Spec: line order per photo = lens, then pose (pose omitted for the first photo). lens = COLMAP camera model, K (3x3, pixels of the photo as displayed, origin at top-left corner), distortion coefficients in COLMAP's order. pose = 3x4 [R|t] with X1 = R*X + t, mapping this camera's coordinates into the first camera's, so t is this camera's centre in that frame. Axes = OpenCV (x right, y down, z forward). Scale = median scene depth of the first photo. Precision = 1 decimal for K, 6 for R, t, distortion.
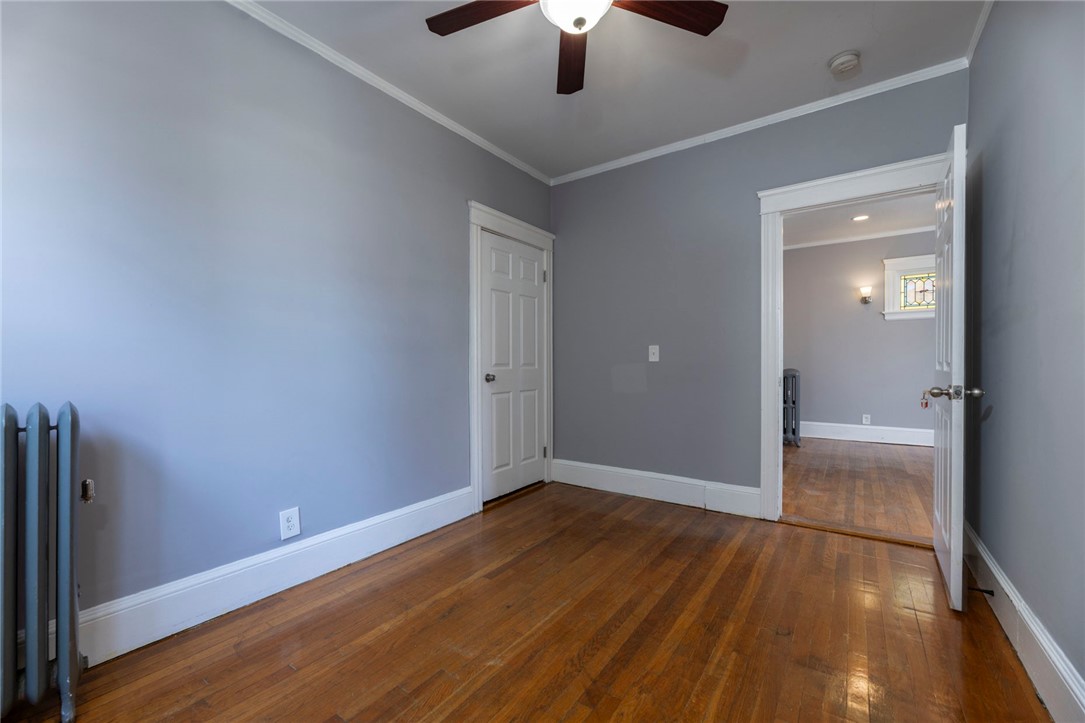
lens RADIAL K [[439.7, 0, 539.0], [0, 439.7, 359.5], [0, 0, 1]] dist [0.000158, 0.000058]
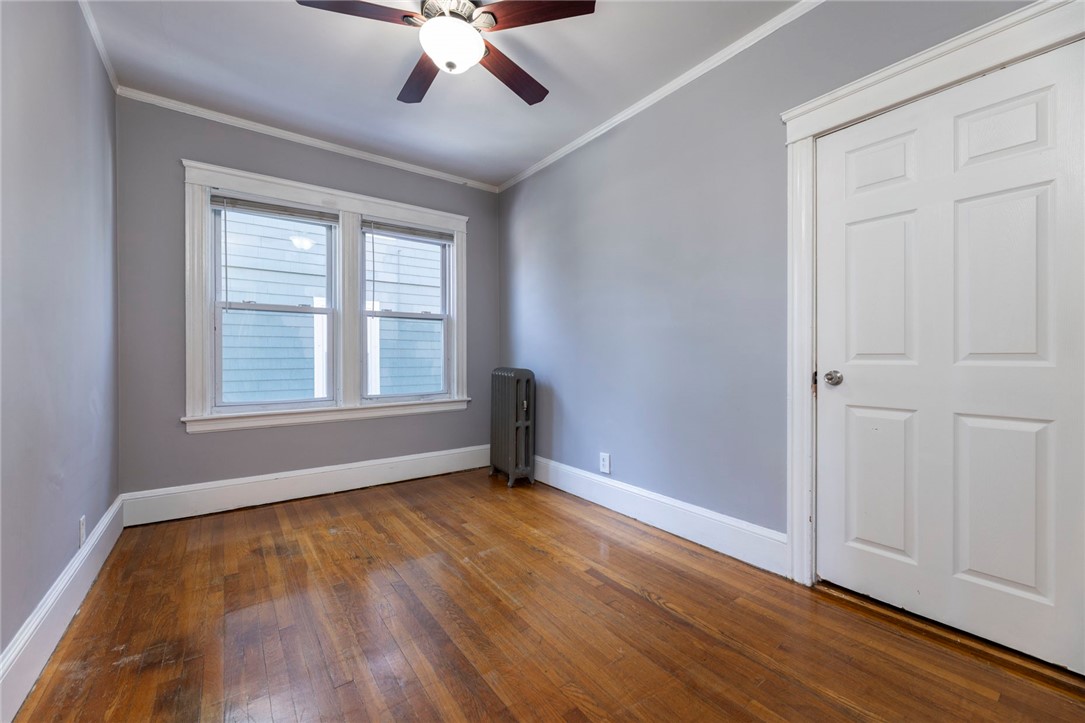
lens RADIAL K [[439.7, 0, 539.0], [0, 439.7, 359.5], [0, 0, 1]] dist [0.000158, 0.000058]
pose [[-0.318751, 0.017242, -0.947682, 0.749466], [0.015832, 0.999792, 0.012865, 0.004030], [0.947706, -0.010903, -0.318958, 1.068378]]
